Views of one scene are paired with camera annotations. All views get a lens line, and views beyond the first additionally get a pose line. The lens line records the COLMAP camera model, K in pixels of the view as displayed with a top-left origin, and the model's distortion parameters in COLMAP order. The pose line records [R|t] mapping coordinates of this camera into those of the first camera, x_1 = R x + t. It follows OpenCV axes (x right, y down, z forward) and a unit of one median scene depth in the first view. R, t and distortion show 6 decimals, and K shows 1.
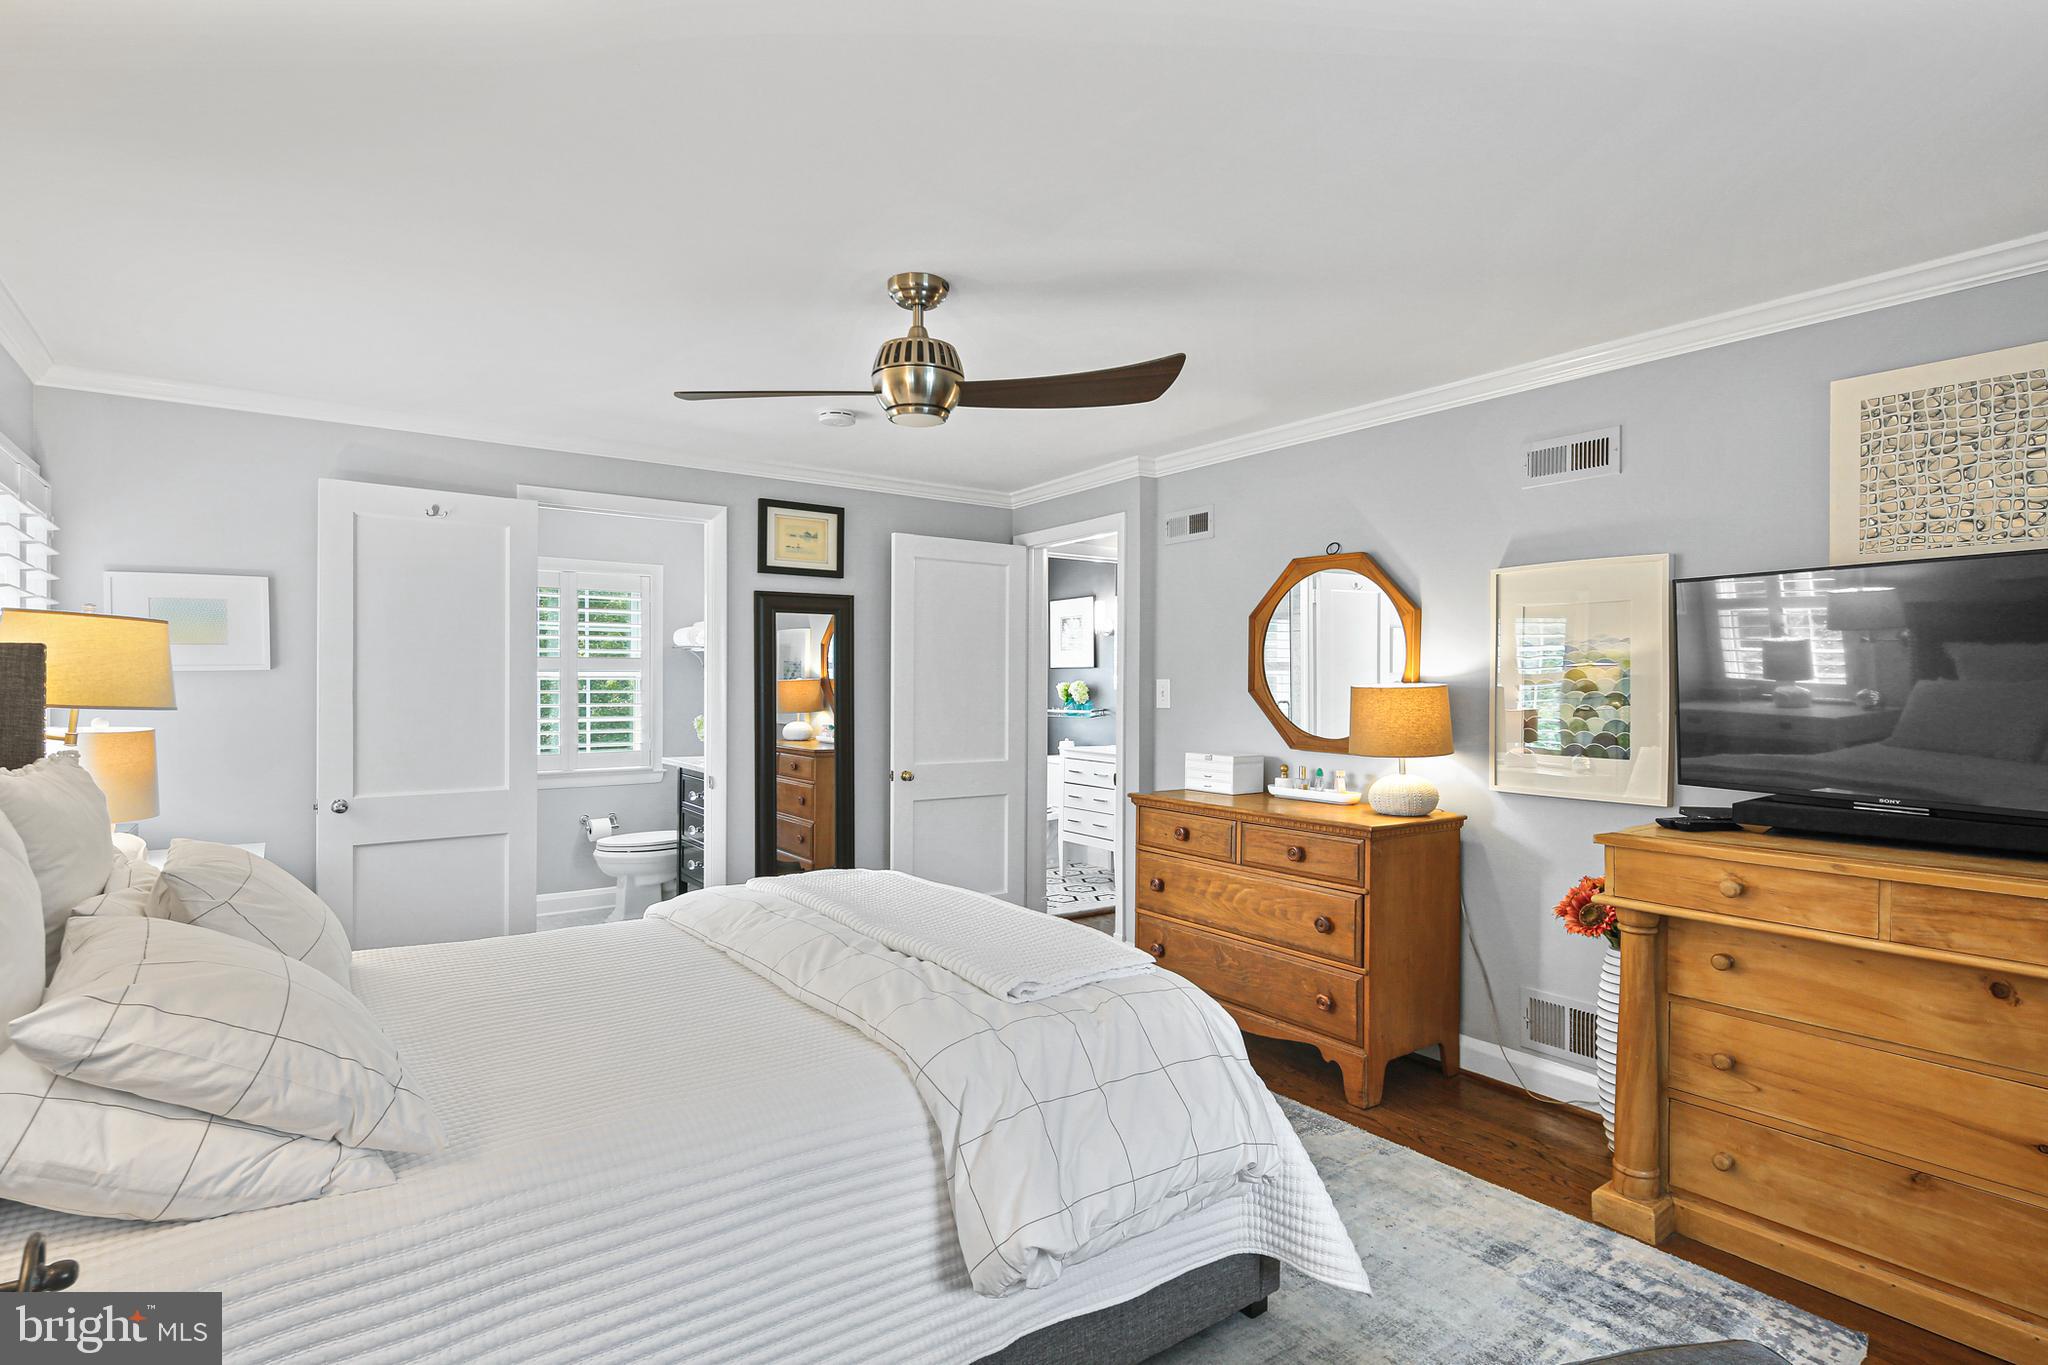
lens RADIAL K [[1026.0, 0, 1025.3], [0, 1026.0, 684.8], [0, 0, 1]] dist [0.006615, -0.002104]
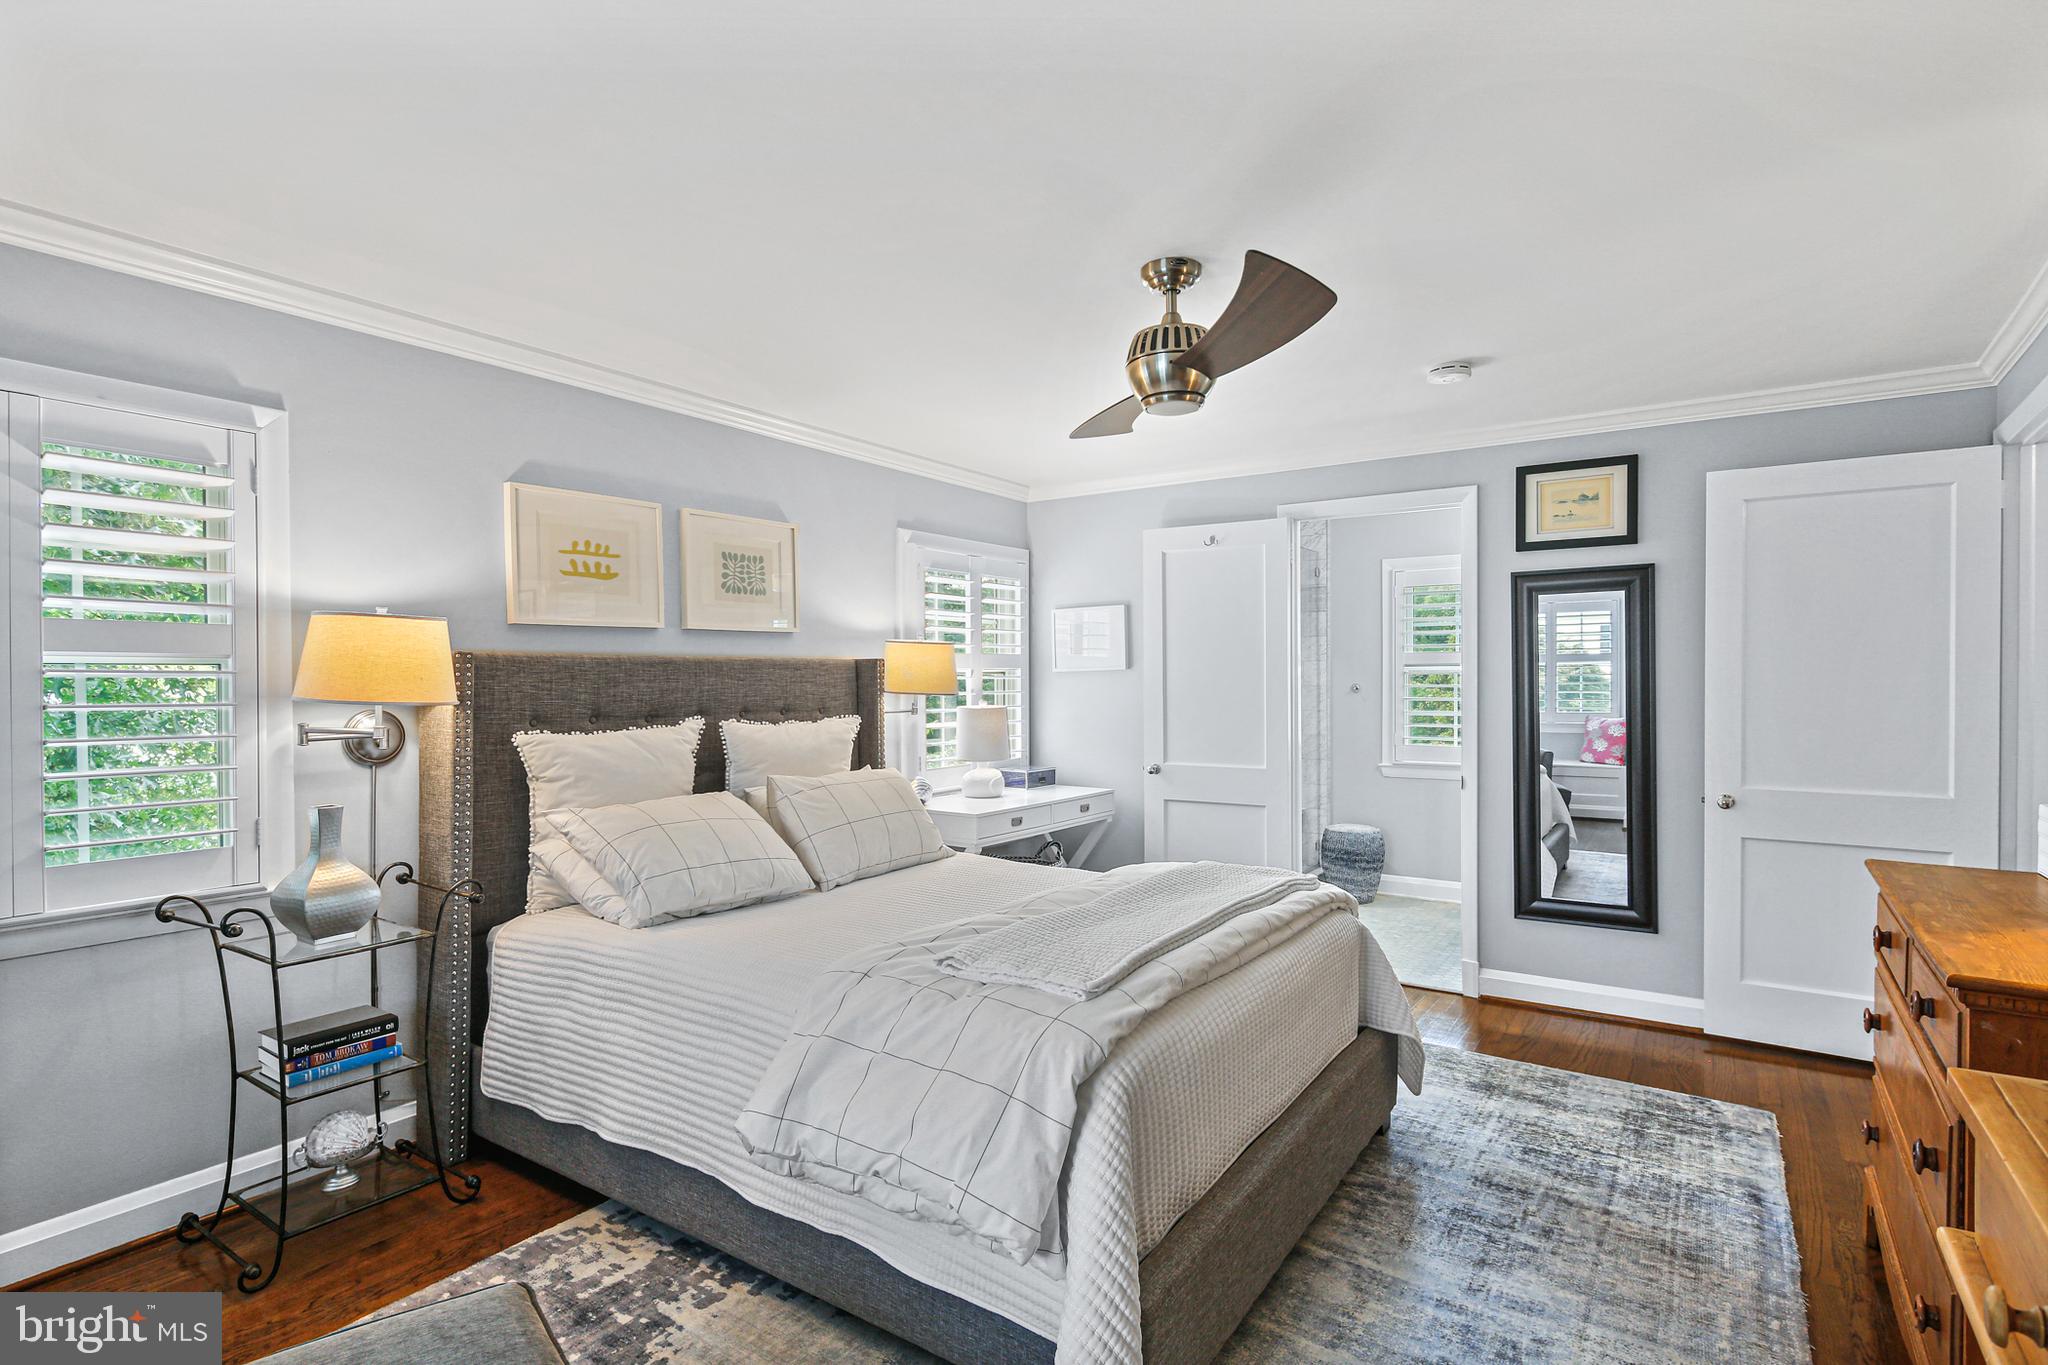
lens RADIAL K [[1026.0, 0, 1021.5], [0, 1026.0, 685.3], [0, 0, 1]] dist [0.006615, -0.002104]
pose [[0.330649, 0.001716, -0.943752, 0.527188], [0.002624, 0.999993, 0.002738, 0.003089], [0.943750, -0.003382, 0.330642, 0.367920]]
